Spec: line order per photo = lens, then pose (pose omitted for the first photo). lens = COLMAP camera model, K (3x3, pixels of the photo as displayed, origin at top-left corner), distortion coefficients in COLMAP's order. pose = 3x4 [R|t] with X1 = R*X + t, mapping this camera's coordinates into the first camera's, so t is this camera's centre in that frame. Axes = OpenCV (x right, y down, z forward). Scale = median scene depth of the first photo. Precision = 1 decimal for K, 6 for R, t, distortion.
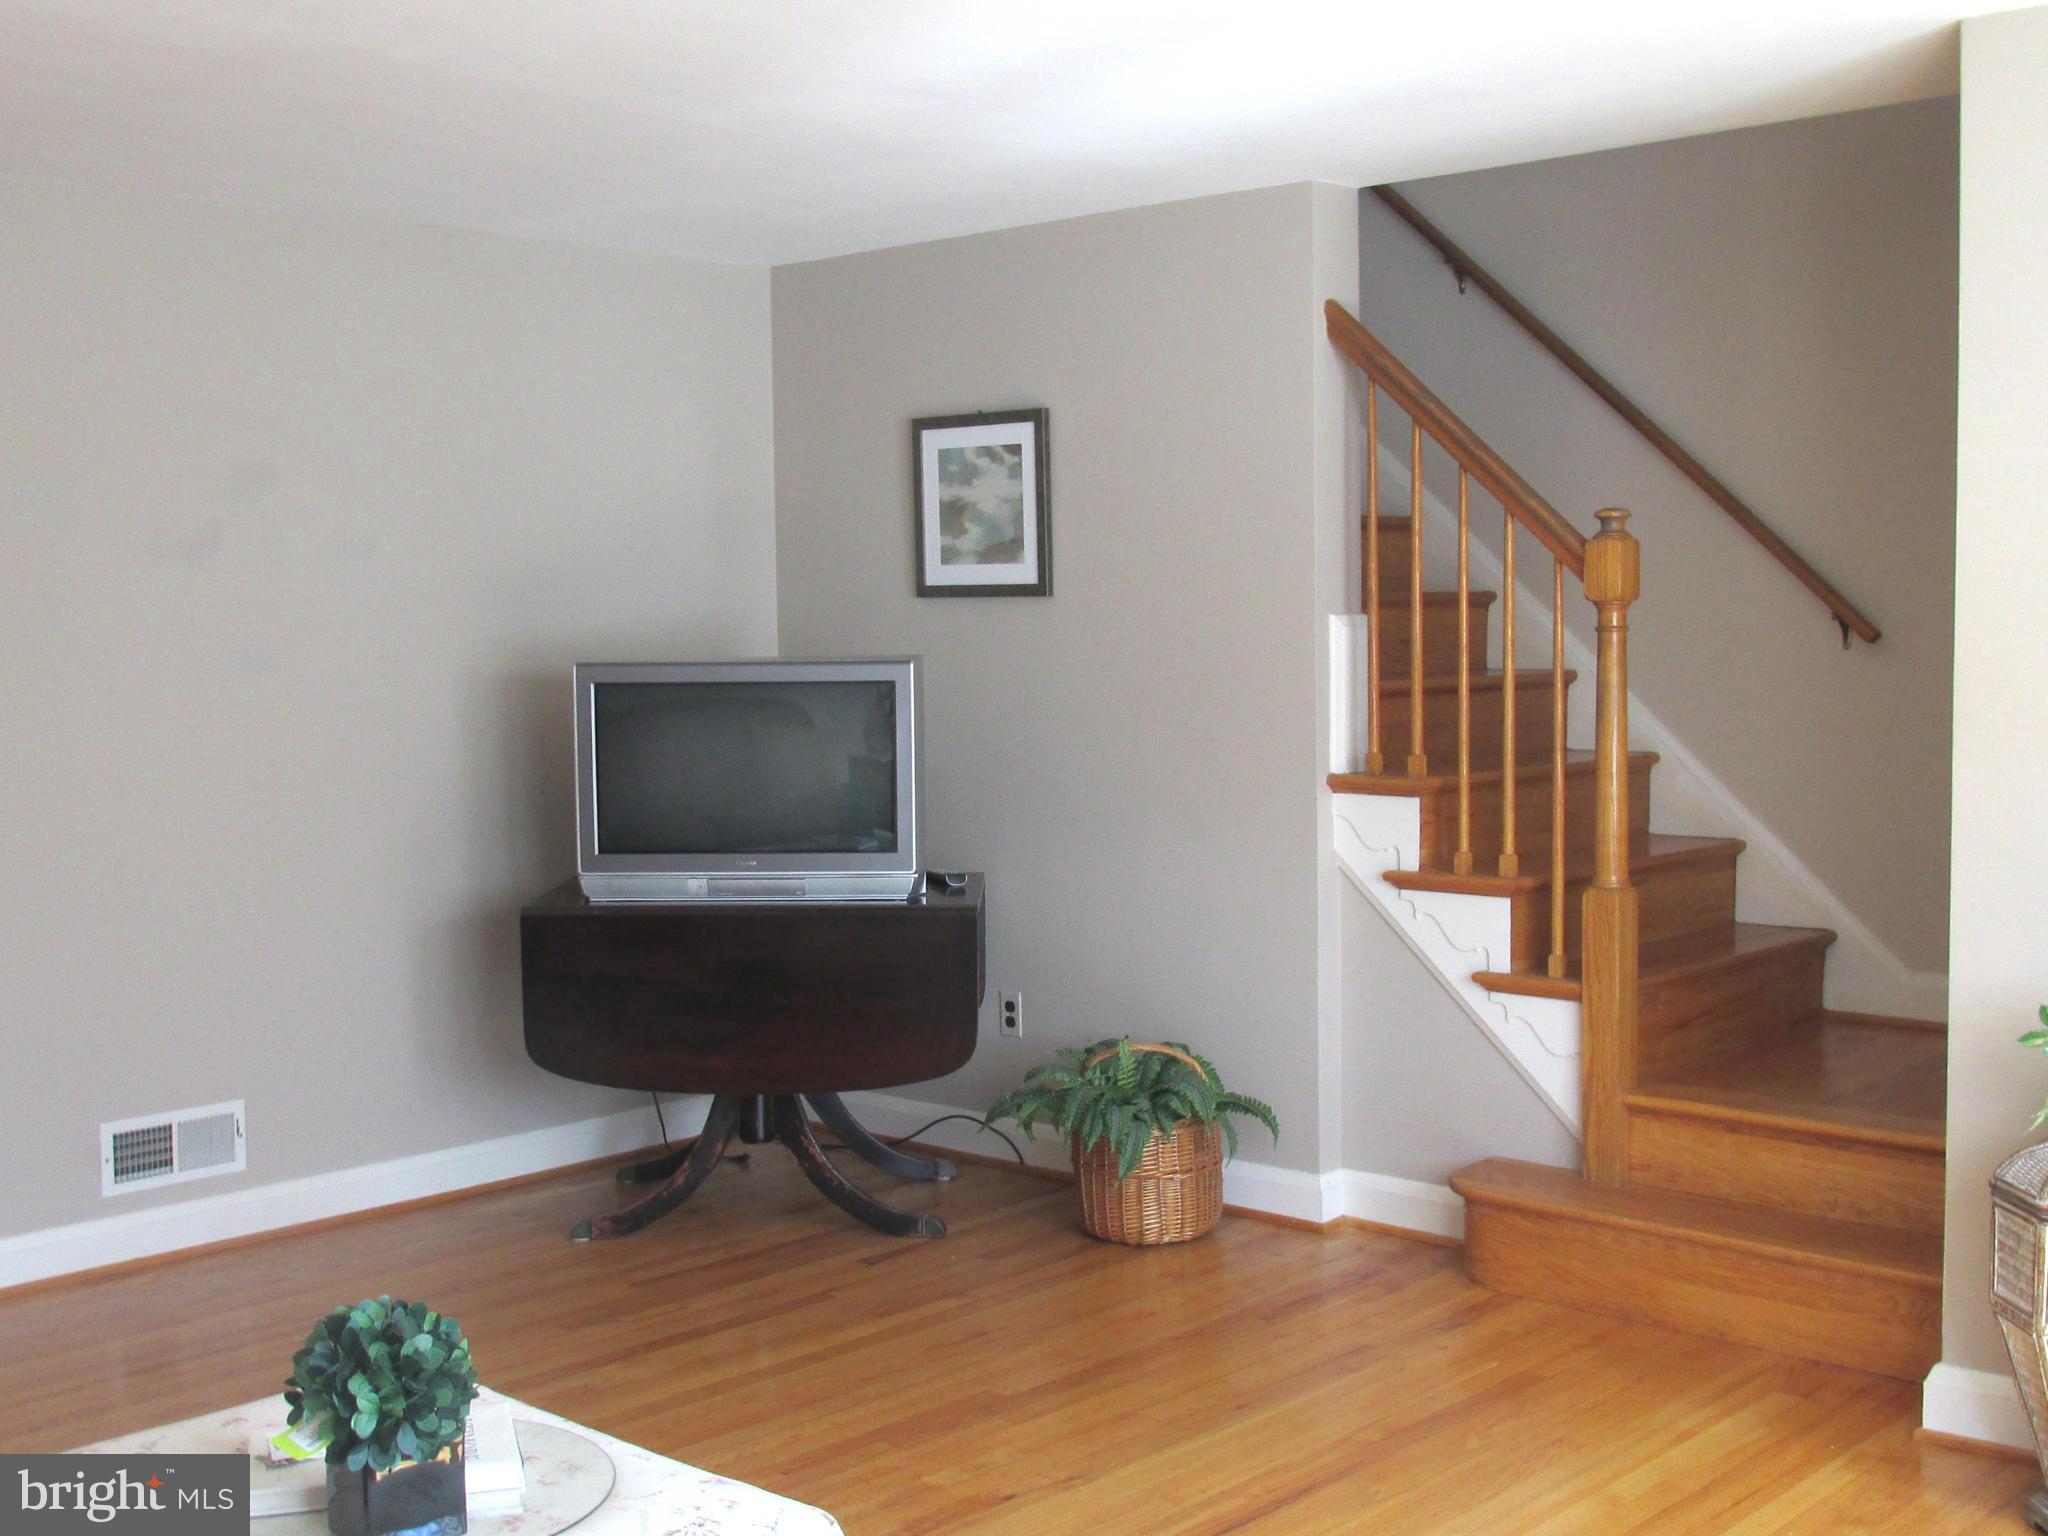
lens RADIAL K [[2290.0, 0, 1024.0], [0, 2290.0, 768.0], [0, 0, 1]] dist [-0.002854, 0.001724]
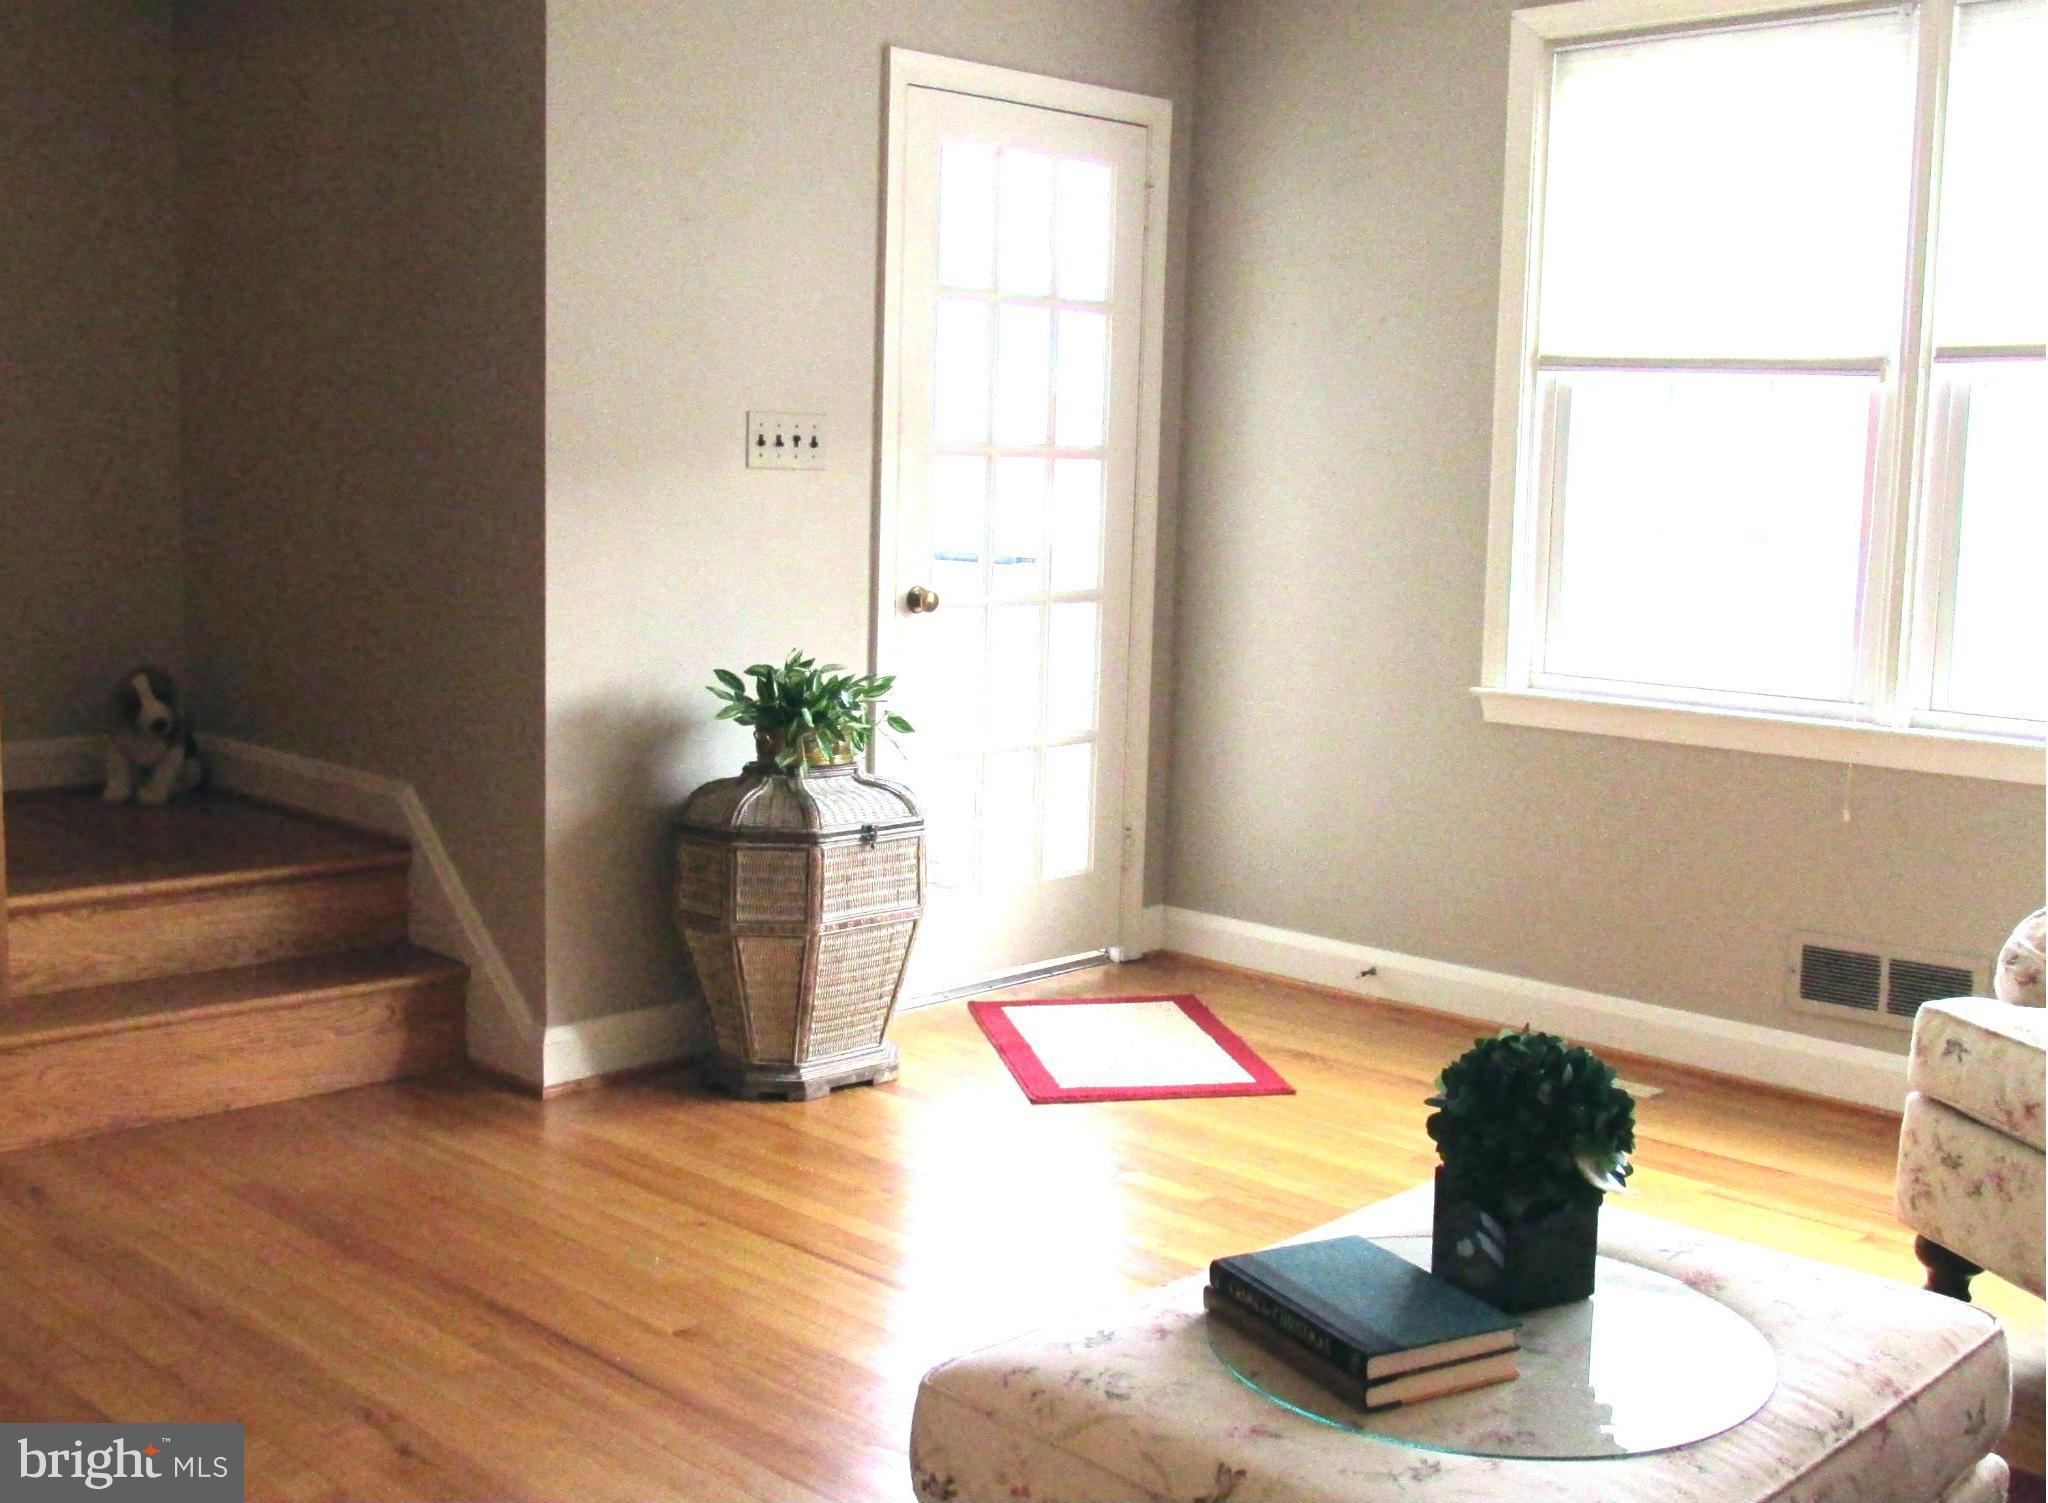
lens RADIAL K [[2249.7, 0, 1024.0], [0, 2249.7, 751.5], [0, 0, 1]] dist [-0.016375, -0.002429]
pose [[0.040075, -0.115113, 0.992544, -0.679365], [0.033338, 0.992943, 0.113813, 0.005491], [-0.998640, 0.028528, 0.043630, 0.710092]]
